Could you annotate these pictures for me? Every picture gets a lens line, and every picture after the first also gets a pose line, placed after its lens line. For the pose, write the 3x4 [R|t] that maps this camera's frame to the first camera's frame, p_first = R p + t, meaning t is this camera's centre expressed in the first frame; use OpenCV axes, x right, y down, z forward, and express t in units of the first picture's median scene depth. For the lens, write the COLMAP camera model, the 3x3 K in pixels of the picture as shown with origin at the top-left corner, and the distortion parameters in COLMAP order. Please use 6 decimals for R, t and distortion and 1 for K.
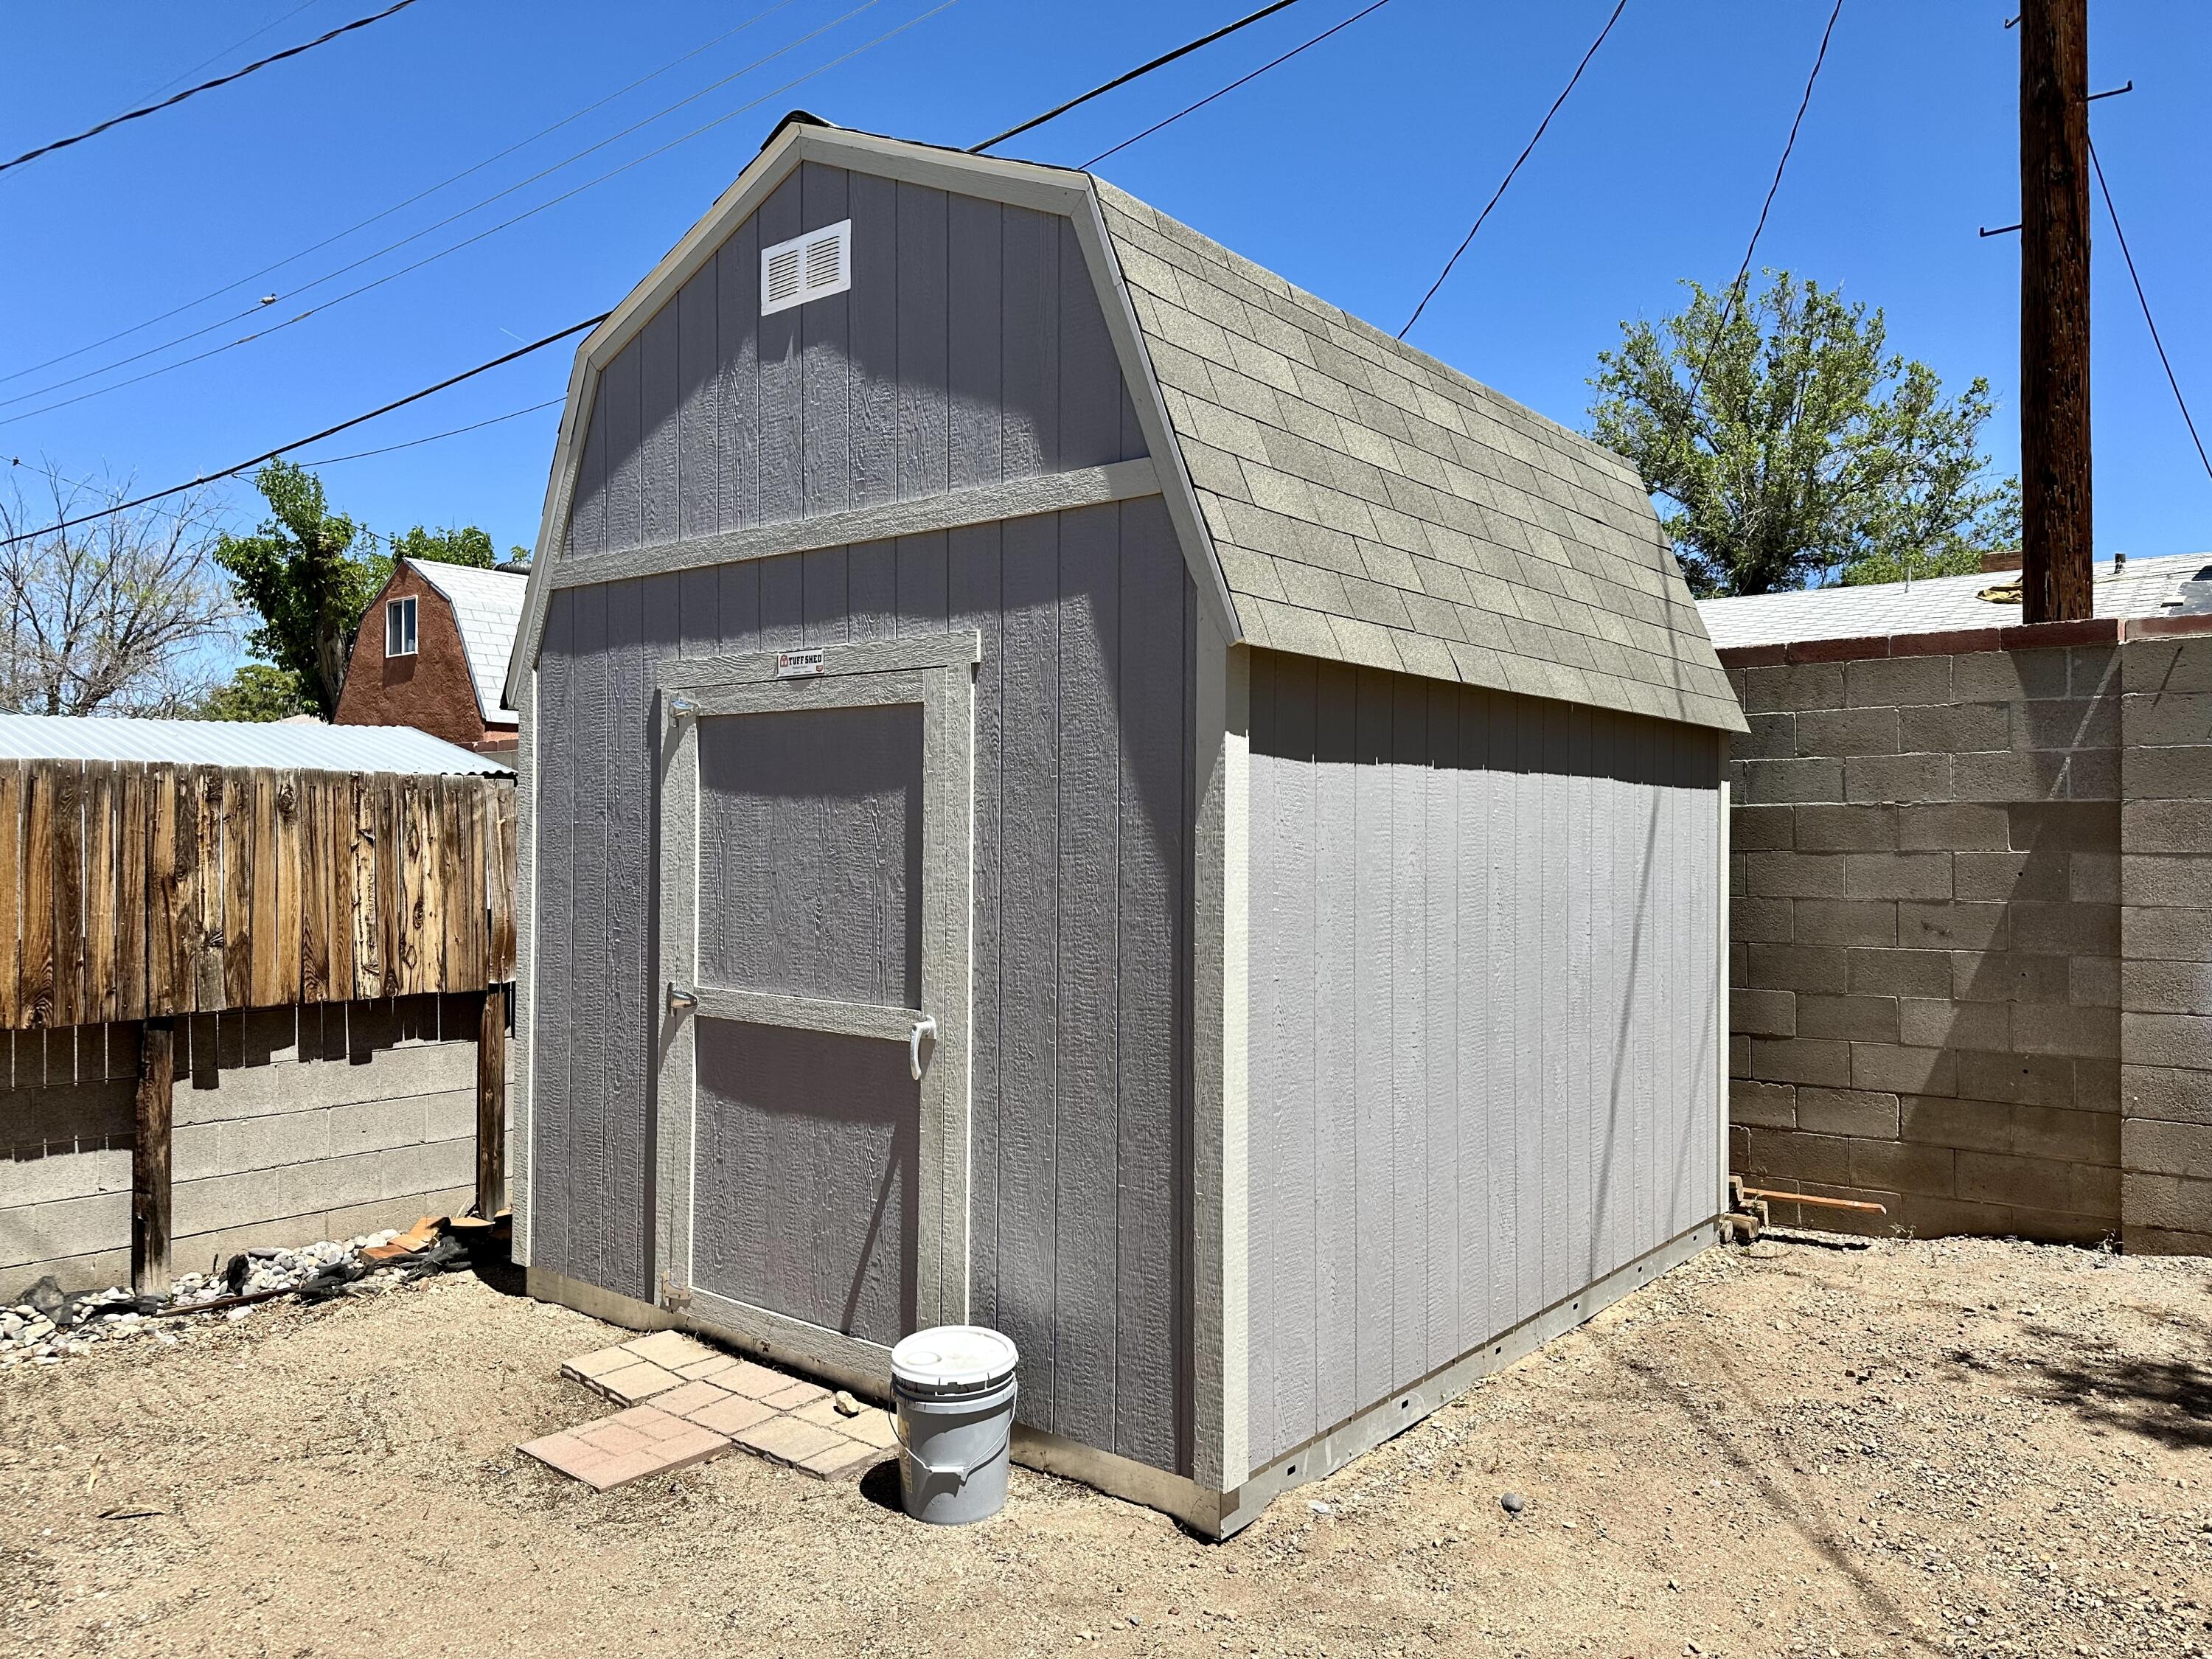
lens RADIAL K [[1543.6, 0, 1108.9], [0, 1543.6, 843.9], [0, 0, 1]] dist [0.132012, -0.202185]
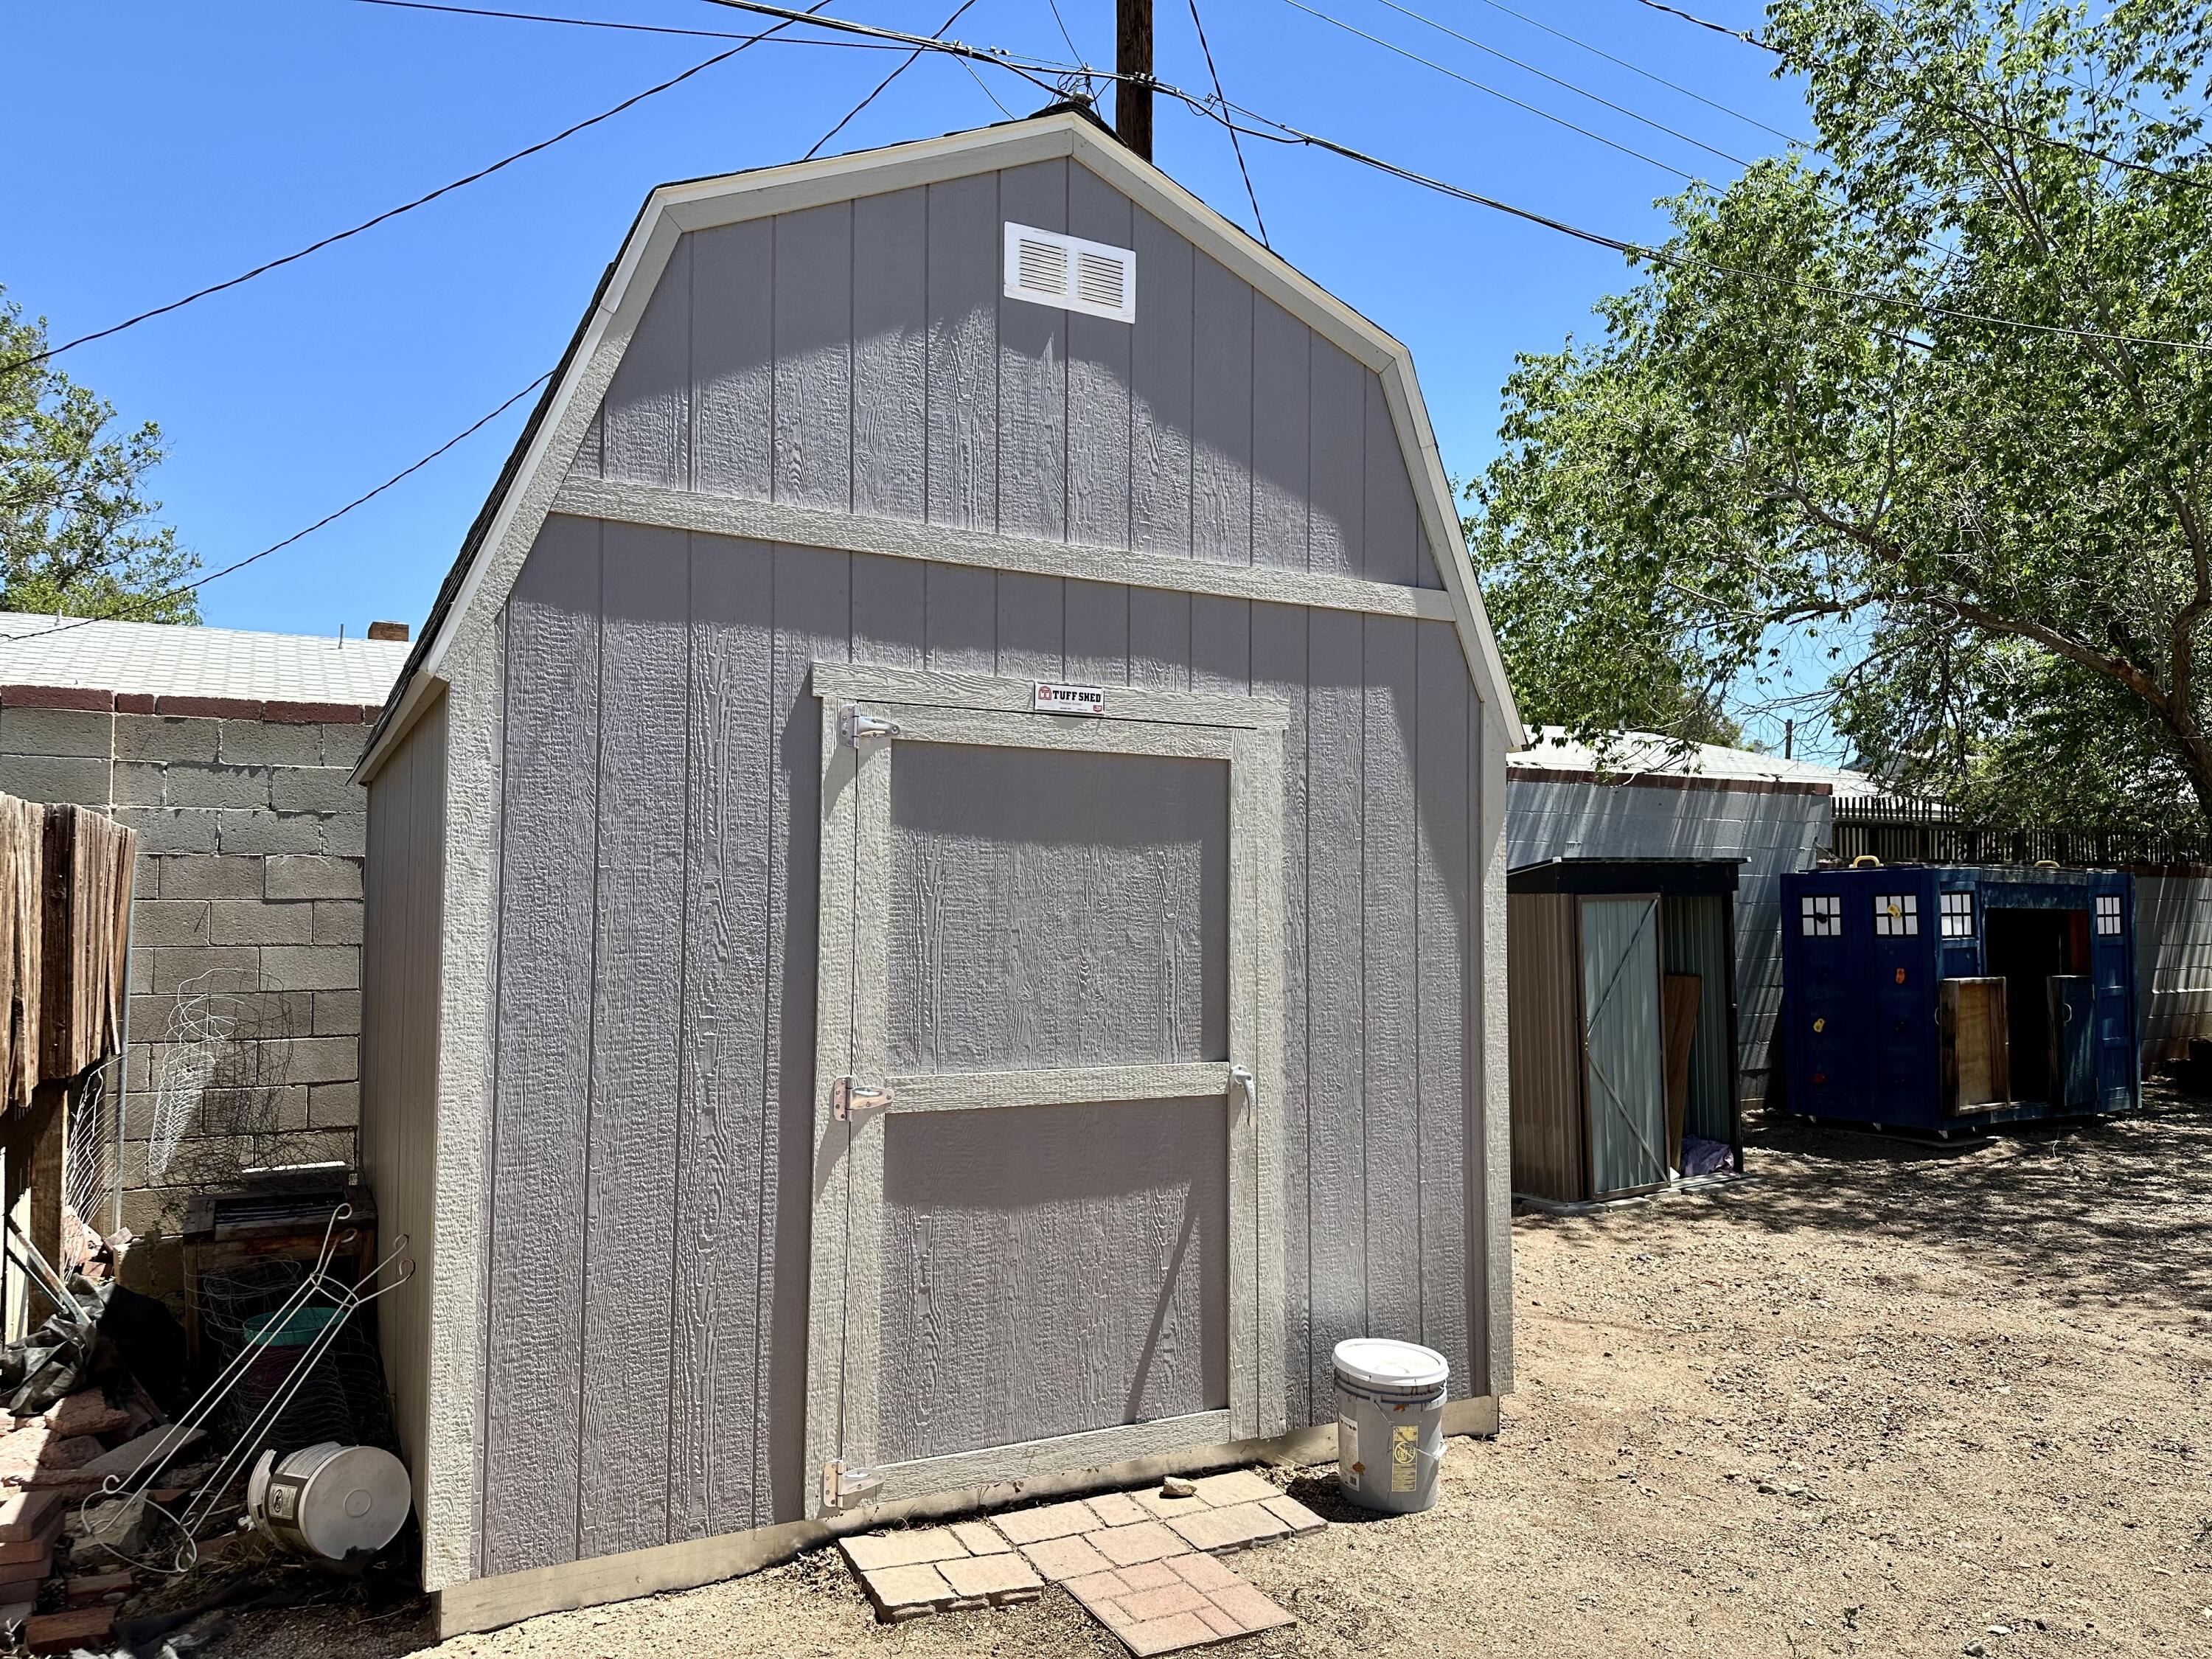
lens RADIAL K [[1543.6, 0, 1108.9], [0, 1543.6, 843.9], [0, 0, 1]] dist [0.132012, -0.202185]
pose [[0.392249, 0.033564, 0.919247, -0.946031], [0.001677, 0.999306, -0.037203, 0.002095], [-0.919858, 0.016134, 0.391920, 0.581307]]
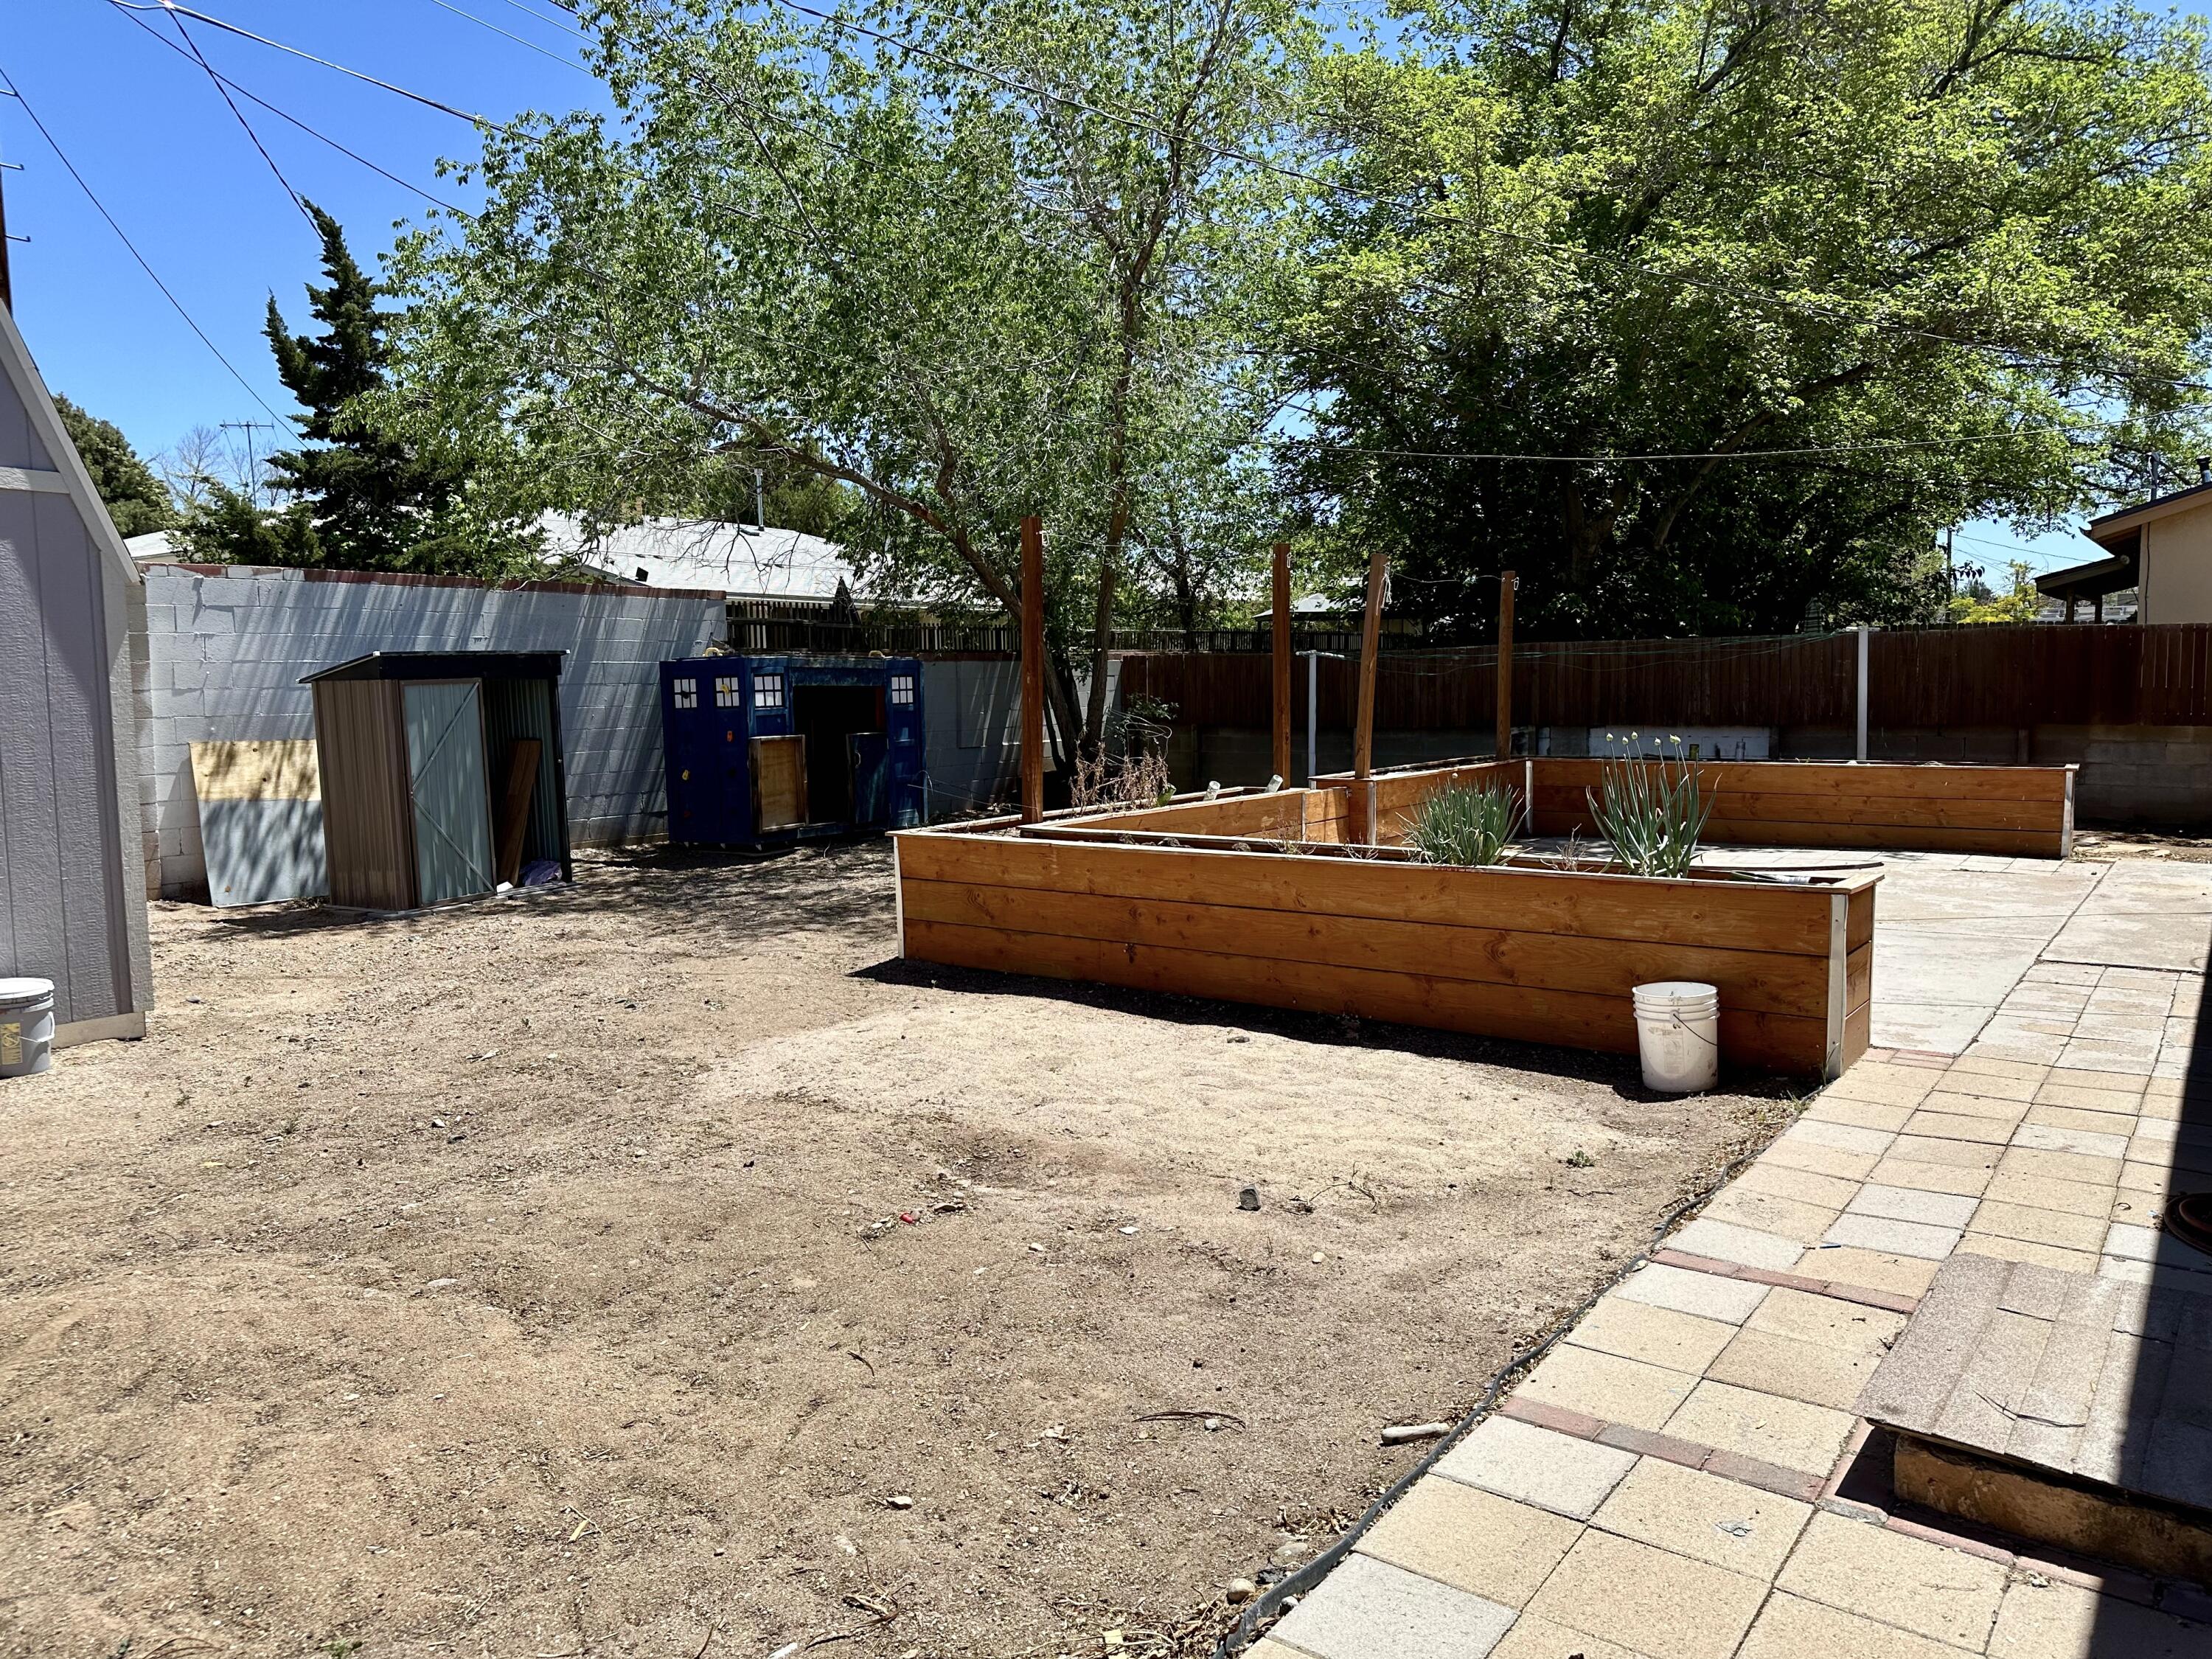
lens RADIAL K [[1531.2, 0, 1109.3], [0, 1531.2, 818.0], [0, 0, 1]] dist [0.114875, -0.183163]
pose [[-0.047925, -0.090140, 0.994775, -1.427703], [0.016313, 0.995716, 0.091011, 0.004993], [-0.998718, 0.020590, -0.046249, -0.095119]]
